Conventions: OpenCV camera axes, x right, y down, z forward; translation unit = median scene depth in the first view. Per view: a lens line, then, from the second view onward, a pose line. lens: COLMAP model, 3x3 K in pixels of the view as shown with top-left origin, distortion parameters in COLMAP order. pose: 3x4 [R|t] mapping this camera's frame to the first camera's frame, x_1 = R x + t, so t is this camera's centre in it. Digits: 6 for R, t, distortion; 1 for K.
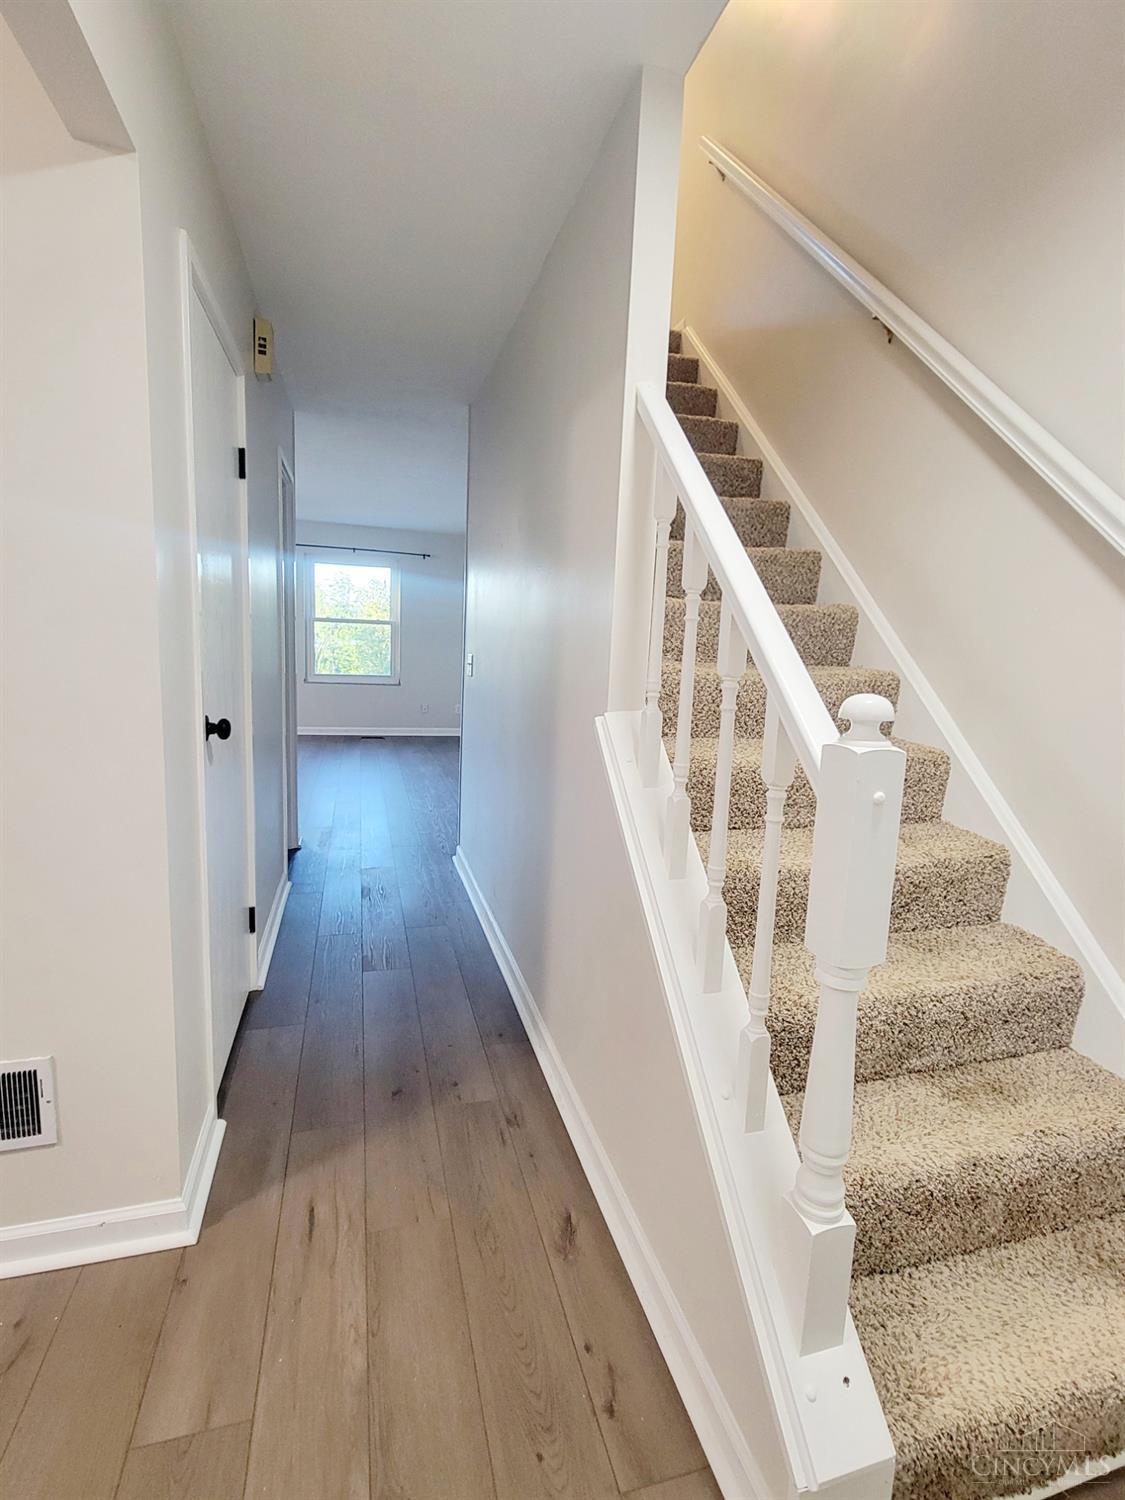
lens RADIAL K [[691.6, 0, 562.5], [0, 691.6, 750.0], [0, 0, 1]] dist [-0.002204, -0.000760]
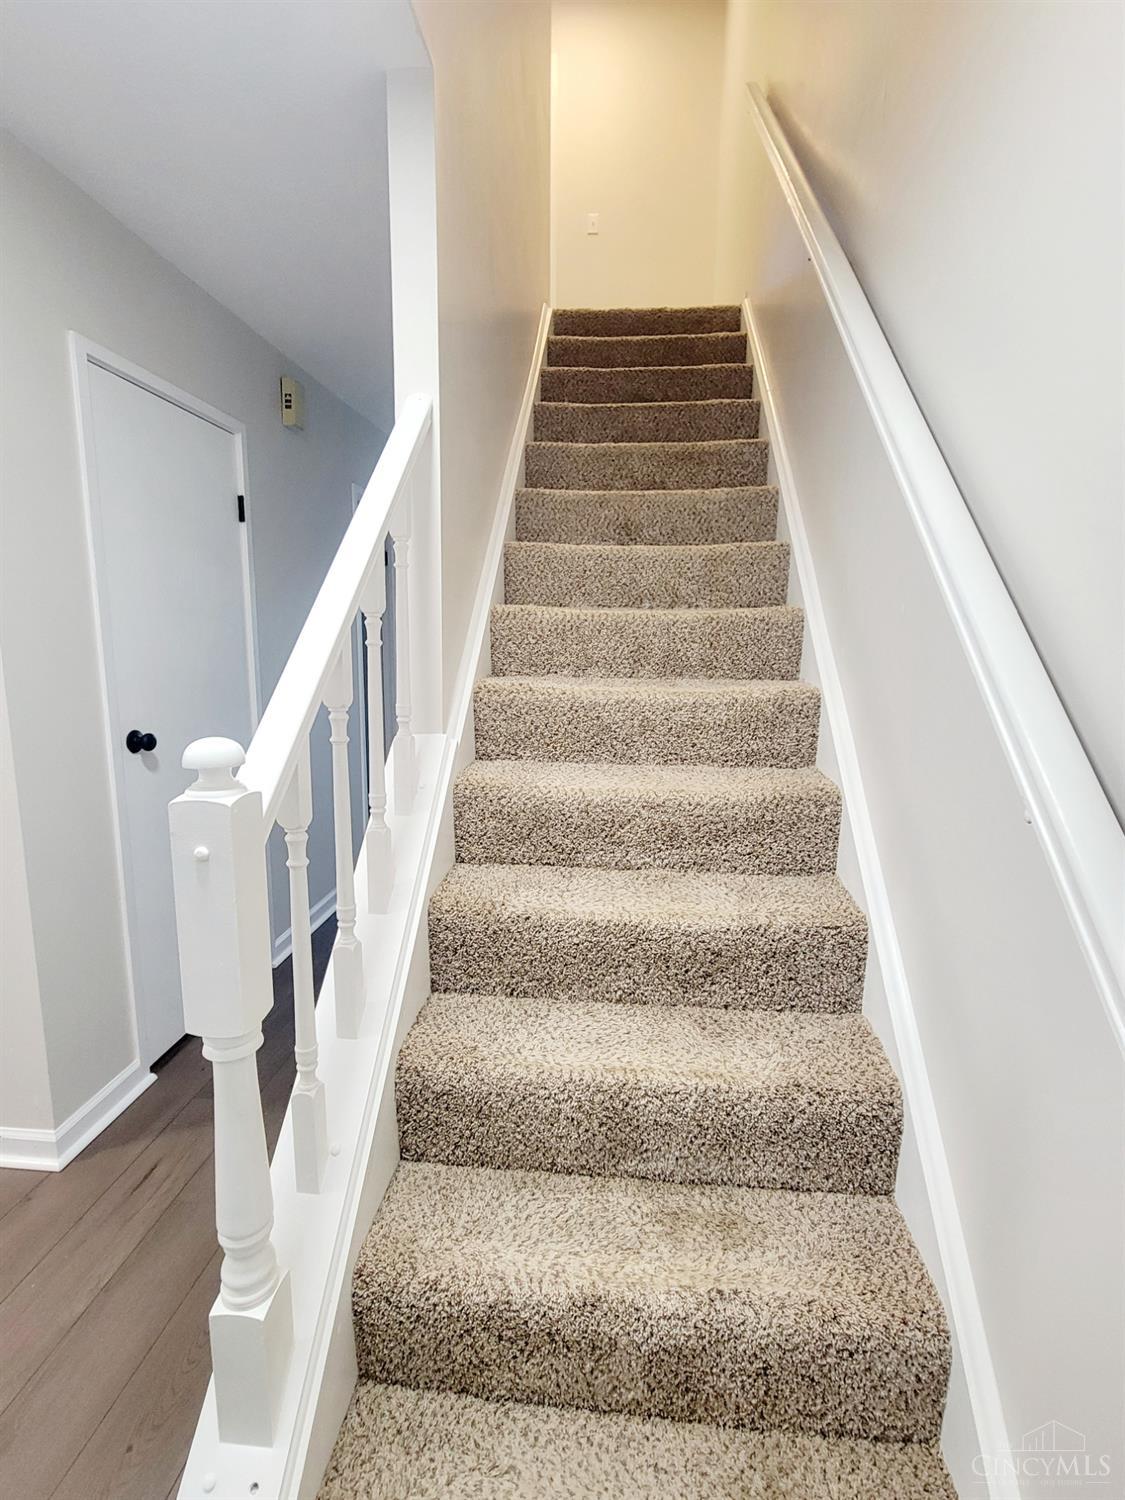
lens RADIAL K [[691.6, 0, 562.5], [0, 691.6, 750.0], [0, 0, 1]] dist [-0.002204, -0.000760]
pose [[0.933188, 0.025950, -0.358450, 0.634206], [-0.027134, 0.999630, 0.001729, -0.041779], [0.358362, 0.008113, 0.933547, 0.167106]]
